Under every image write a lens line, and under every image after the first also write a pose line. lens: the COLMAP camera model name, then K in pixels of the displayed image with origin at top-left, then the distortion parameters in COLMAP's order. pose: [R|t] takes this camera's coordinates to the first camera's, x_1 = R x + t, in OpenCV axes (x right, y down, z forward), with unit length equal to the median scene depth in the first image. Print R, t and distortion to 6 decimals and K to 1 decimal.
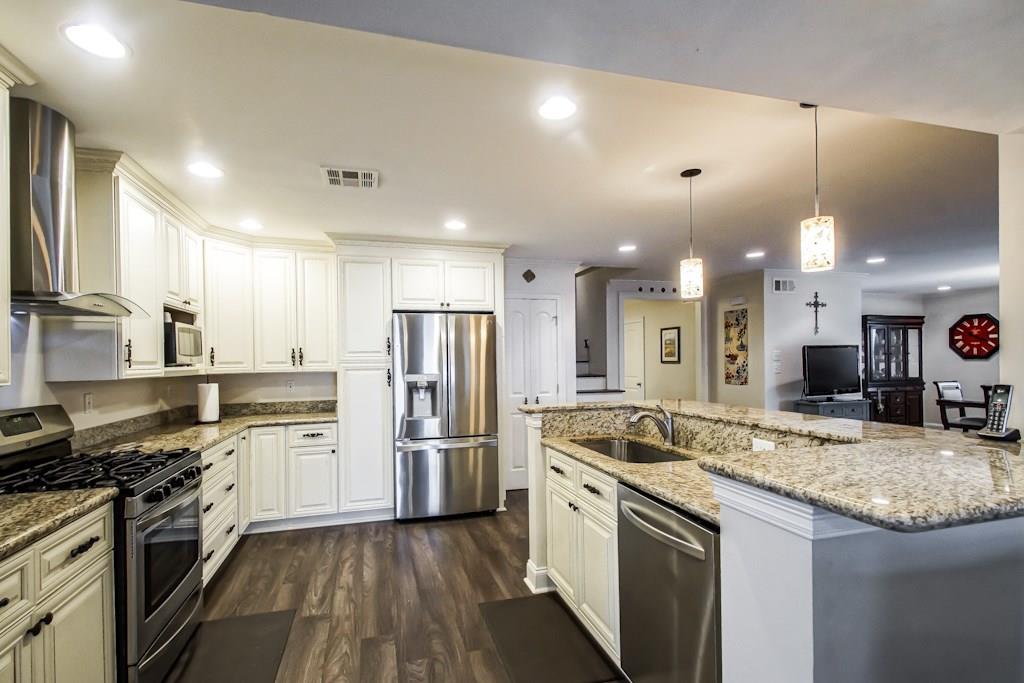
lens RADIAL K [[458.8, 0, 490.8], [0, 458.8, 362.6], [0, 0, 1]] dist [0.002417, -0.006266]
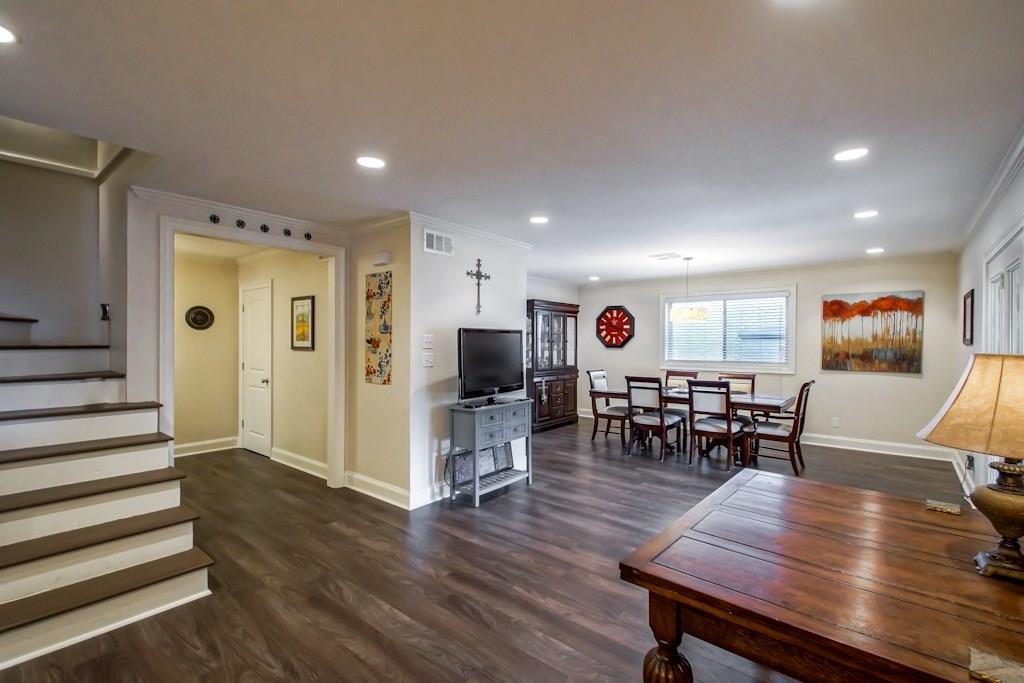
lens RADIAL K [[447.6, 0, 512.0], [0, 447.6, 341.5], [0, 0, 1]] dist [0.000990, -0.000074]
pose [[0.811050, 0.017248, 0.584722, 0.300372], [-0.012473, 0.999848, -0.012192, -0.008198], [-0.584844, 0.002595, 0.811142, 0.341634]]
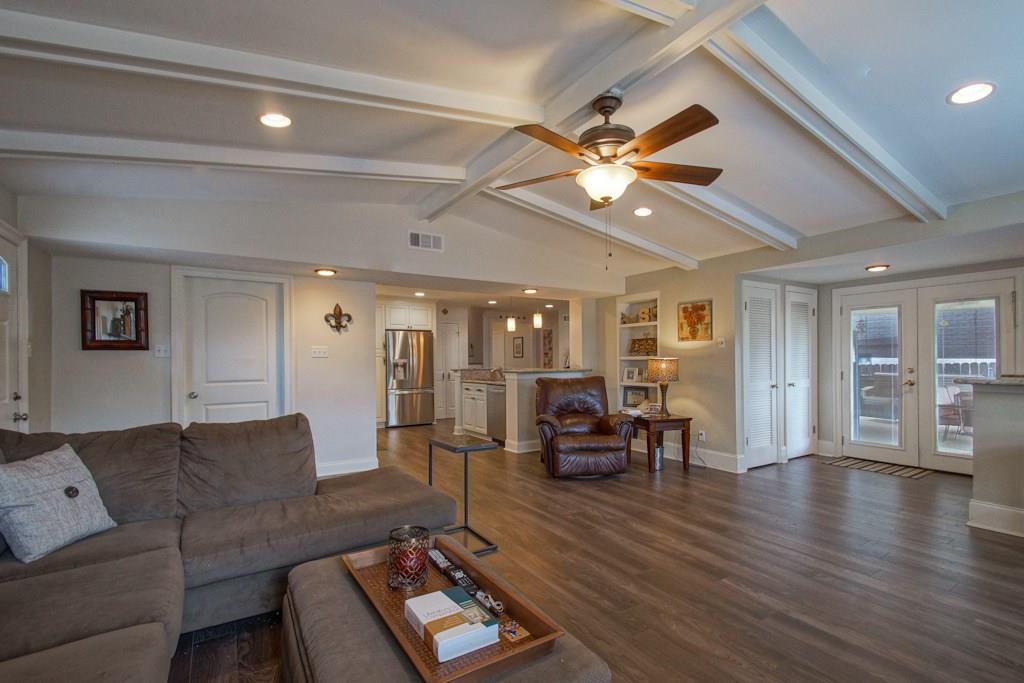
lens RADIAL K [[447.6, 0, 512.0], [0, 447.6, 341.5], [0, 0, 1]] dist [0.000990, -0.000074]
pose [[0.951223, 0.015359, 0.308121, -0.187194], [-0.000211, 0.998792, -0.049136, 0.027935], [-0.308504, 0.046674, 0.950077, -0.729350]]
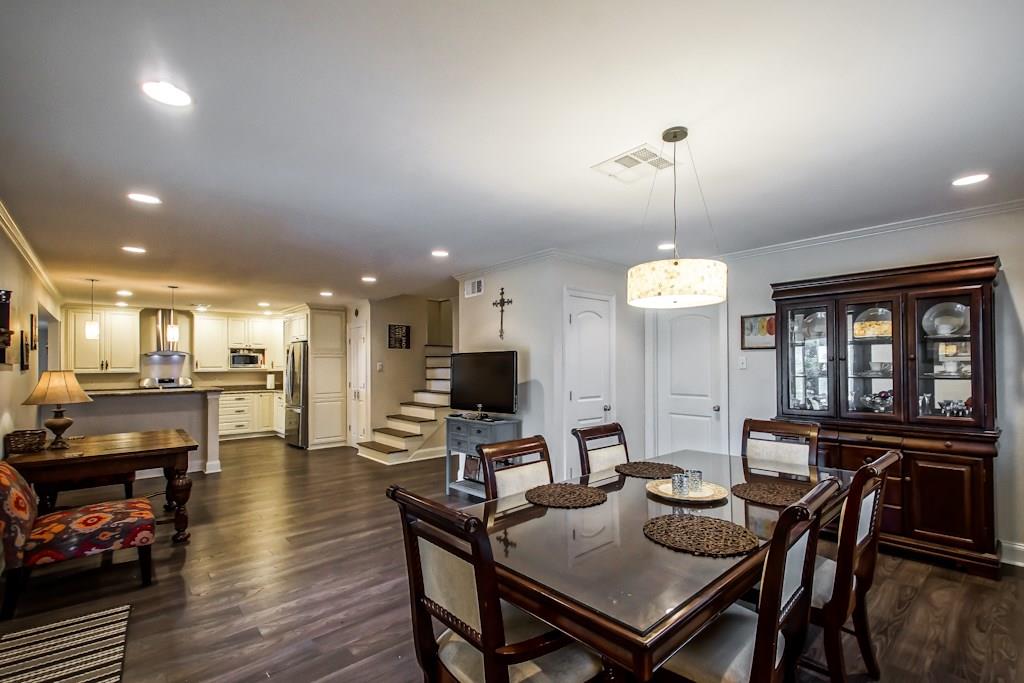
lens RADIAL K [[451.2, 0, 514.9], [0, 451.2, 363.2], [0, 0, 1]] dist [0.000191, -0.000066]
pose [[0.463753, 0.005645, -0.885946, 1.337394], [-0.001614, 0.999983, 0.005527, -0.020986], [0.885963, -0.001133, 0.463755, 0.598661]]
